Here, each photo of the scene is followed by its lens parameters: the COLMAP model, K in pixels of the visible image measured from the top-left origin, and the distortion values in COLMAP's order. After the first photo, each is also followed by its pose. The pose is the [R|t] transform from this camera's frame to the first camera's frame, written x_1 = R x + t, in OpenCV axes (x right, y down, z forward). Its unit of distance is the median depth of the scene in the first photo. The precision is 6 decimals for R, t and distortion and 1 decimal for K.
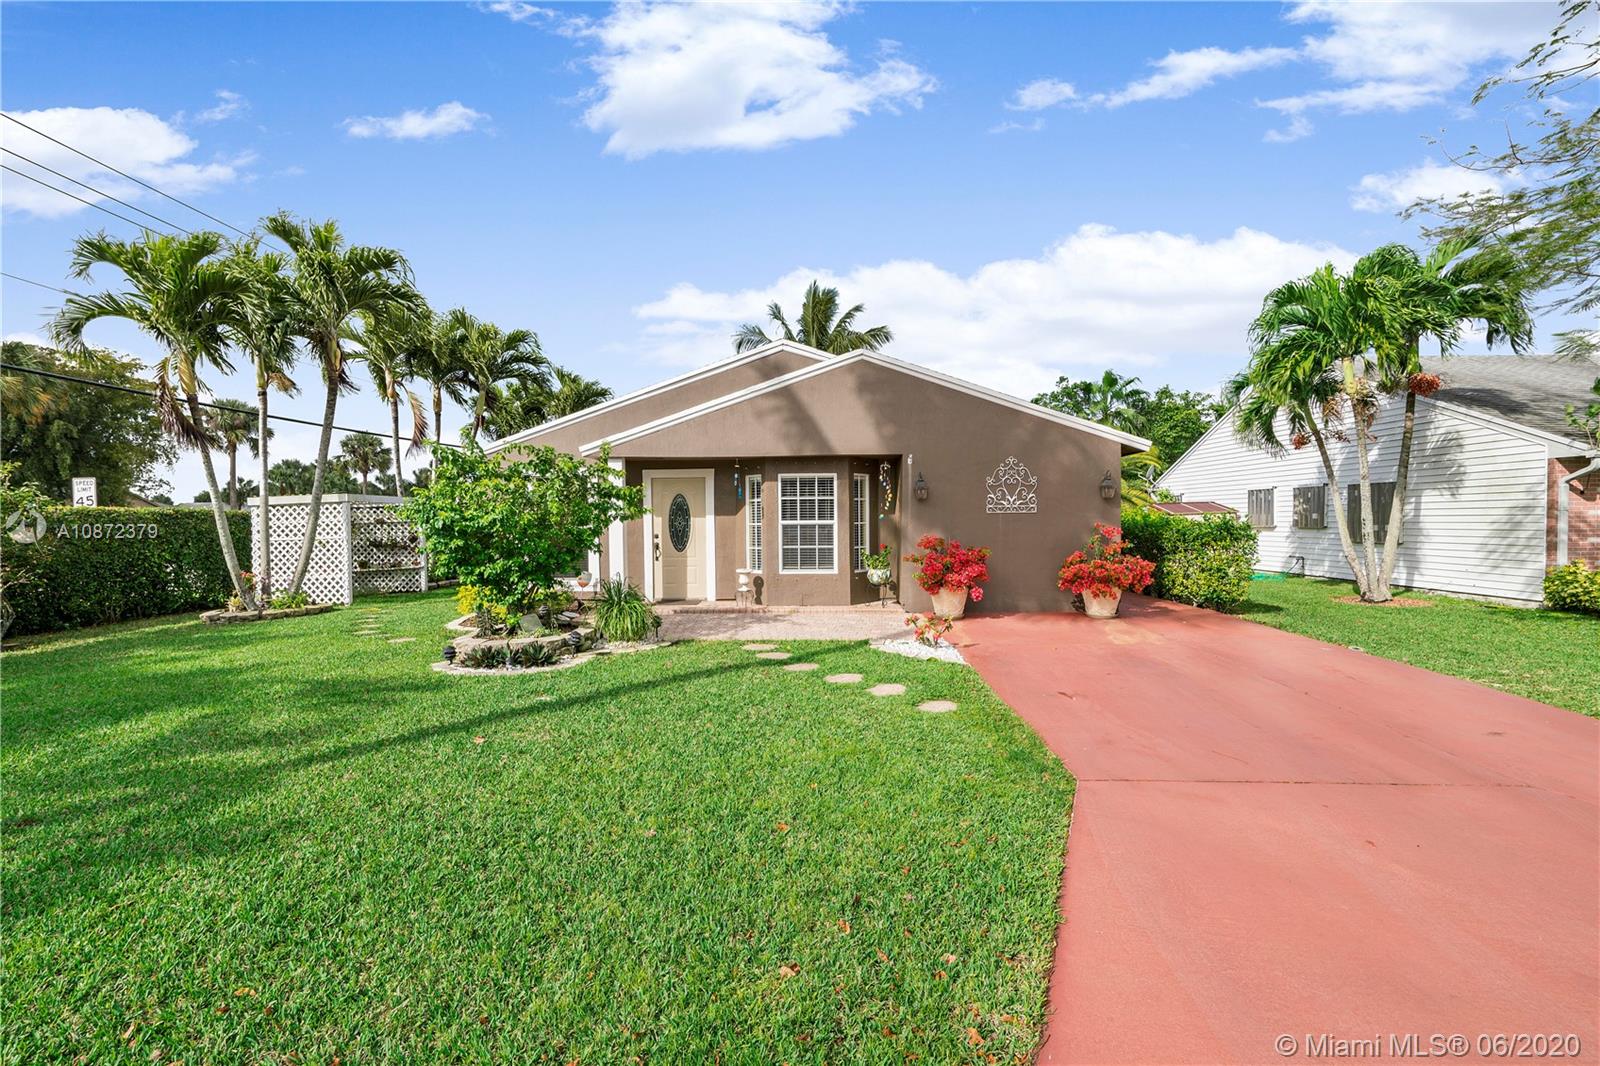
lens RADIAL K [[711.8, 0, 798.4], [0, 711.8, 538.0], [0, 0, 1]] dist [-0.003189, 0.000403]
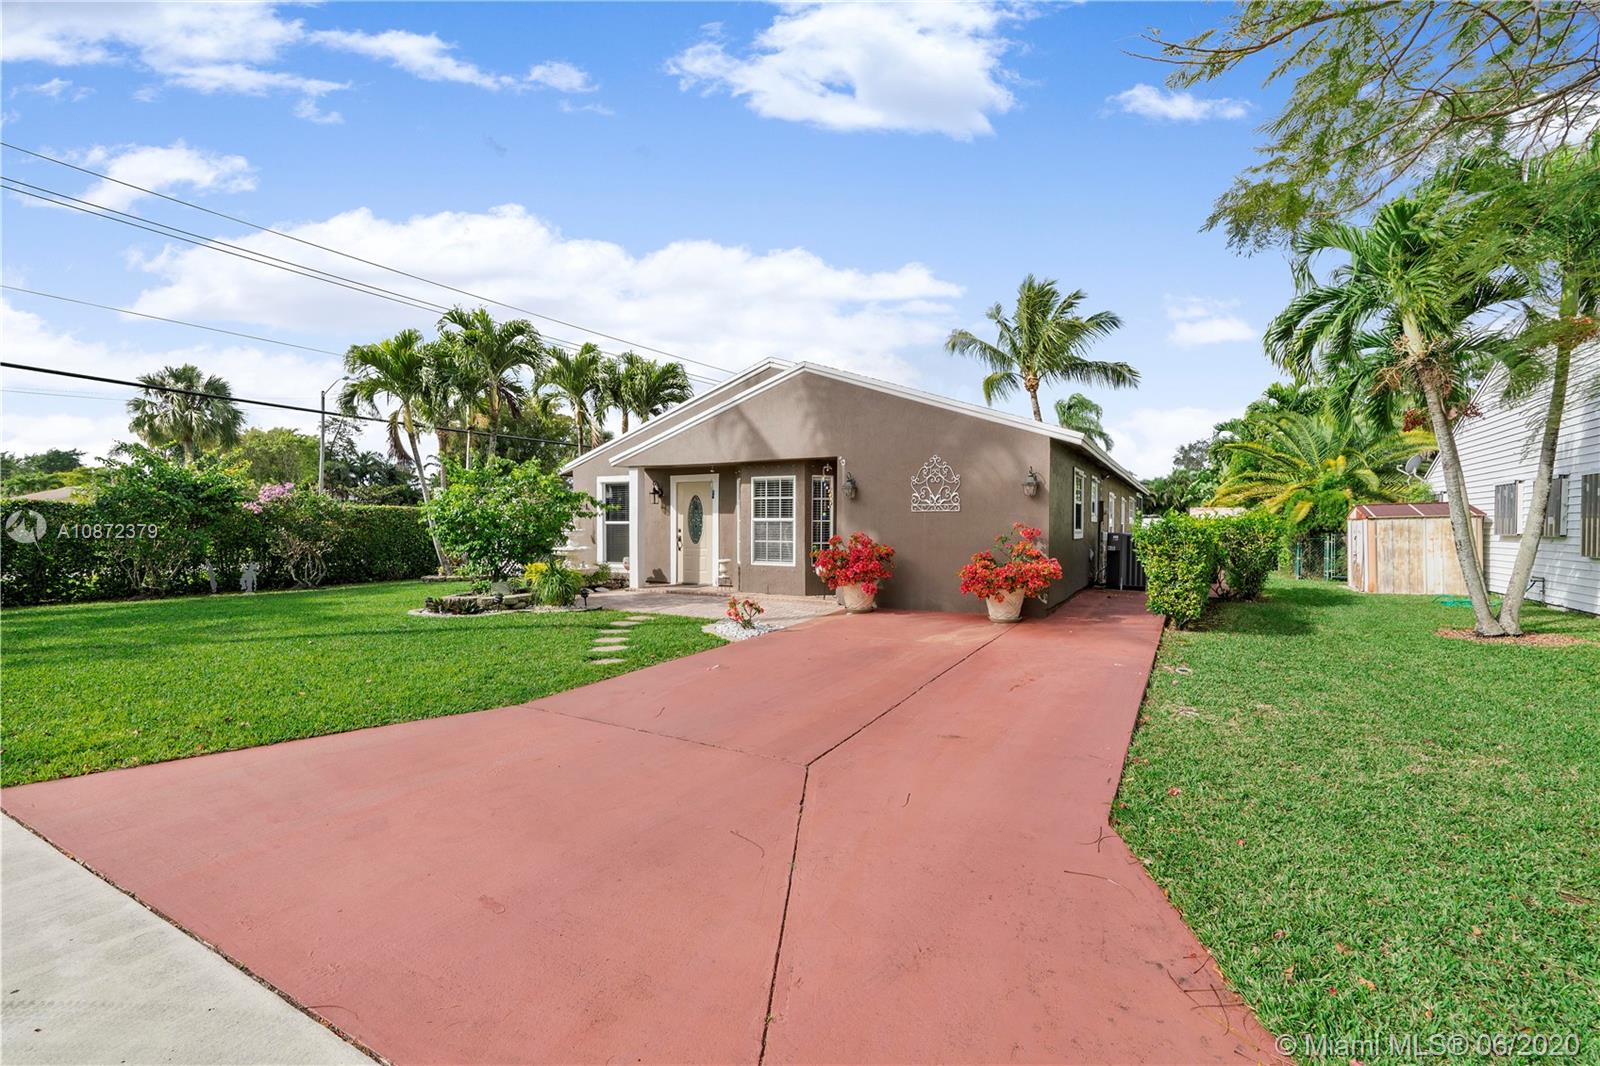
lens RADIAL K [[711.8, 0, 798.4], [0, 711.8, 538.0], [0, 0, 1]] dist [-0.003189, 0.000403]
pose [[0.883545, 0.020242, -0.467908, 0.573097], [-0.022721, 0.999742, 0.000345, 0.005625], [0.467794, 0.010327, 0.883777, 0.027415]]
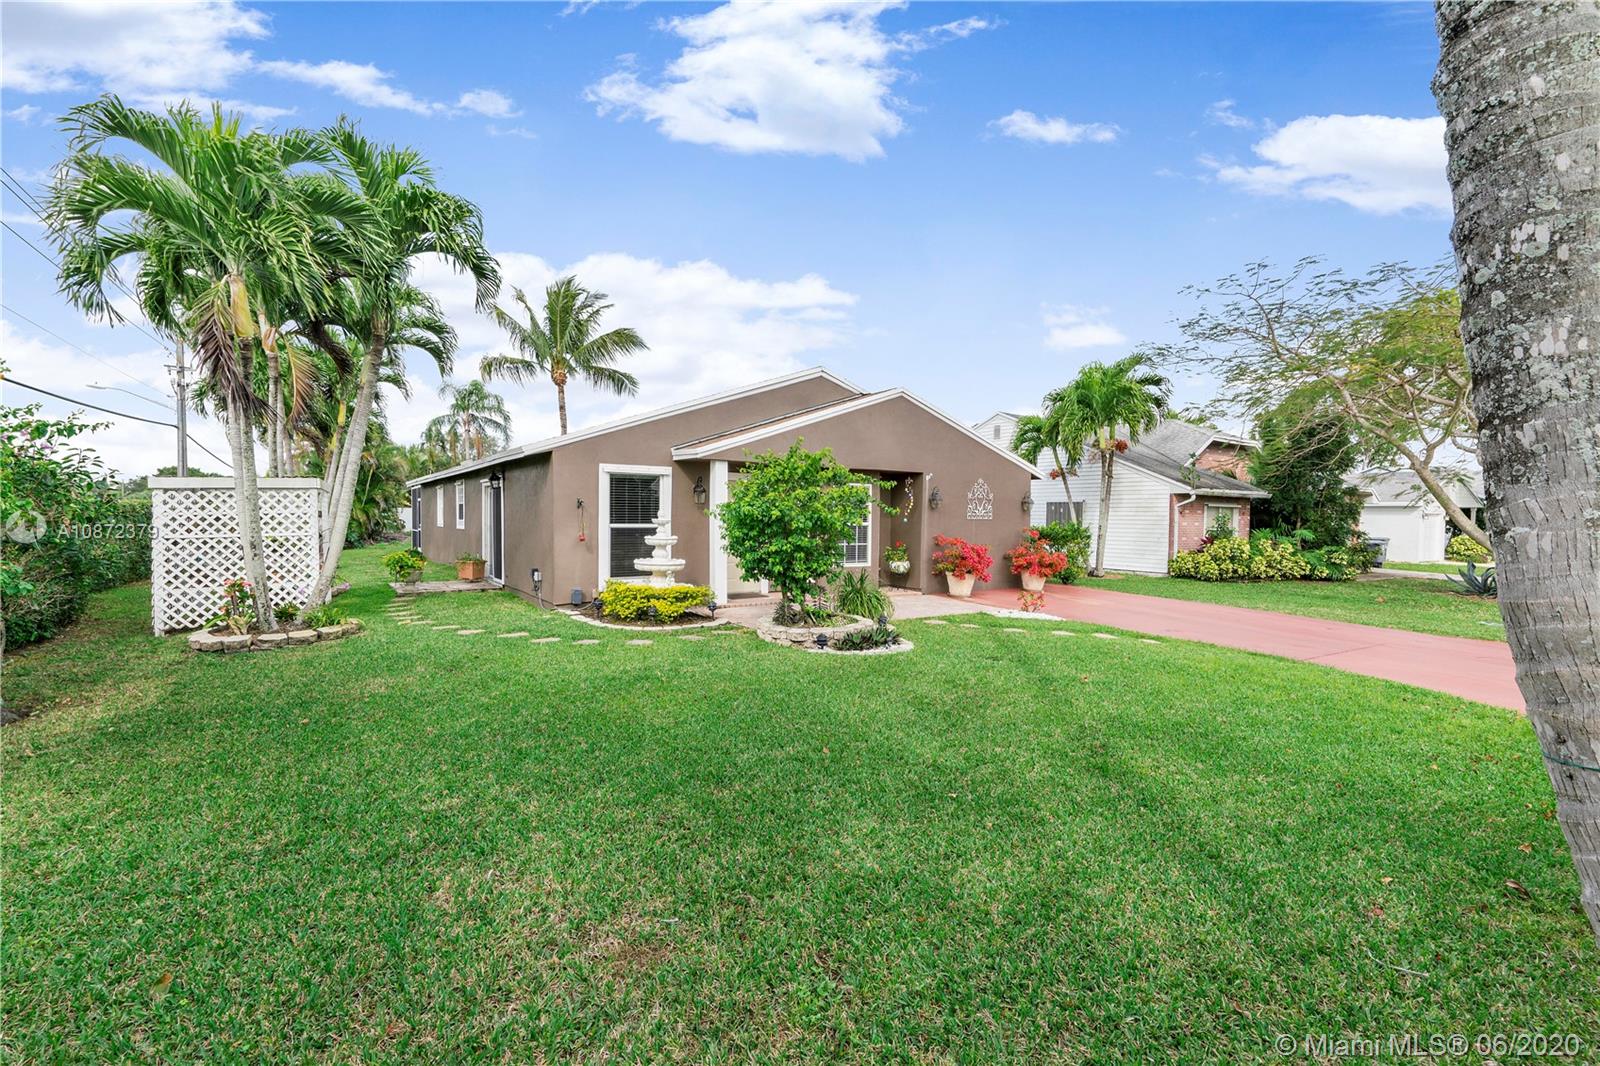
lens RADIAL K [[711.8, 0, 798.4], [0, 711.8, 538.0], [0, 0, 1]] dist [-0.003189, 0.000403]
pose [[0.823486, 0.001888, 0.567334, -0.741774], [-0.003856, 0.999990, 0.002269, -0.000559], [-0.567324, -0.004056, 0.823485, 0.059776]]
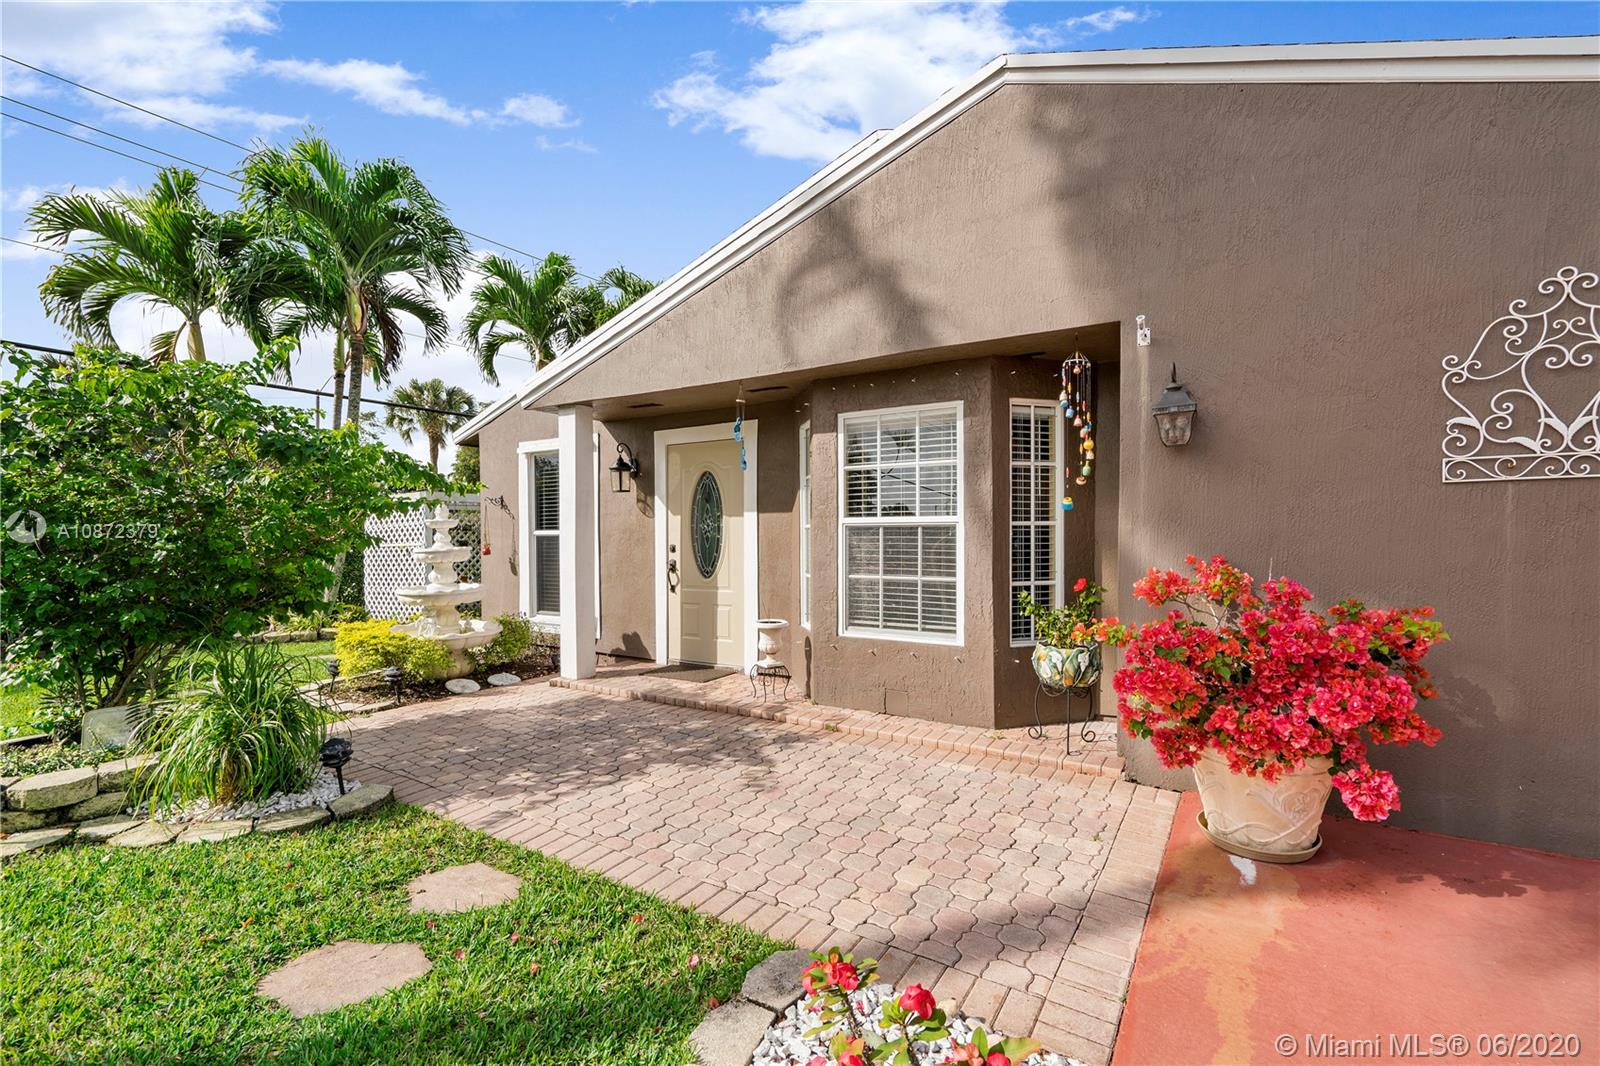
lens RADIAL K [[711.8, 0, 798.4], [0, 711.8, 538.0], [0, 0, 1]] dist [-0.003189, 0.000403]
pose [[0.856560, 0.006942, -0.516002, 0.182788], [-0.017417, 0.999729, -0.015463, -0.003951], [0.515754, 0.022233, 0.856448, 0.600331]]
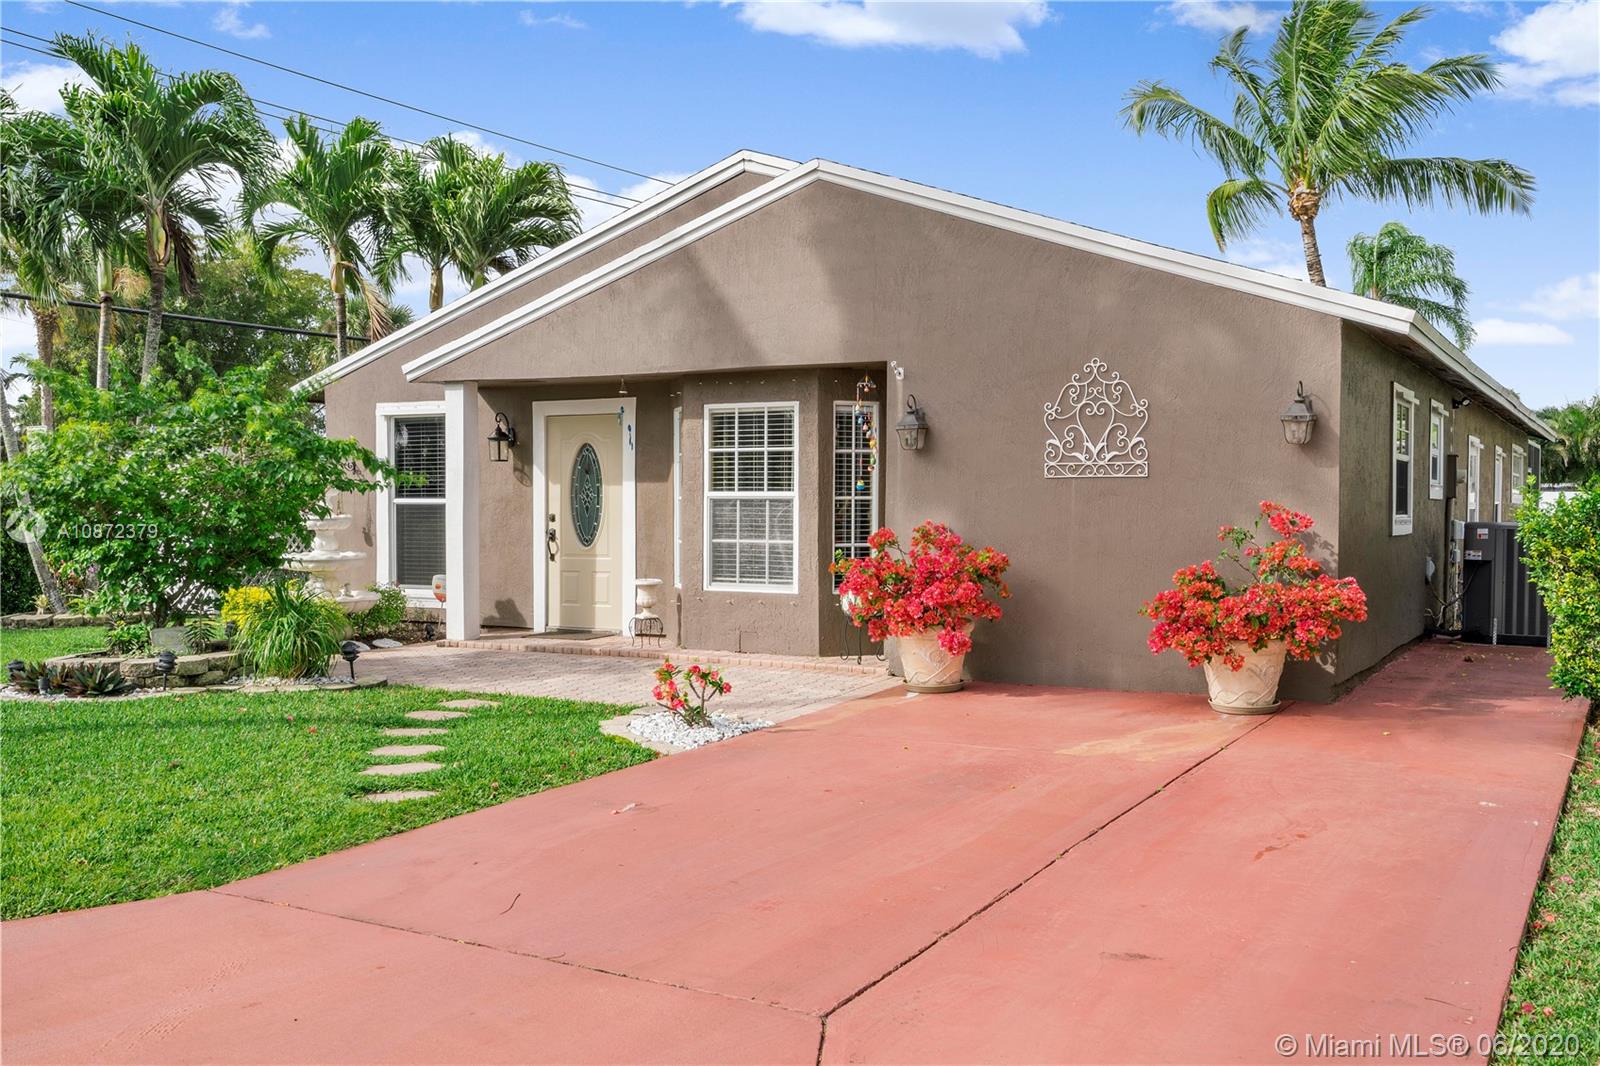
lens RADIAL K [[1525.6, 0, 800.0], [0, 1525.6, 533.0], [0, 0, 1]] dist [0.039031, 0.000534]
pose [[0.882003, 0.019809, -0.470827, 0.578954], [-0.022632, 0.999744, -0.000334, 0.005884], [0.470700, 0.010950, 0.882225, 0.016620]]
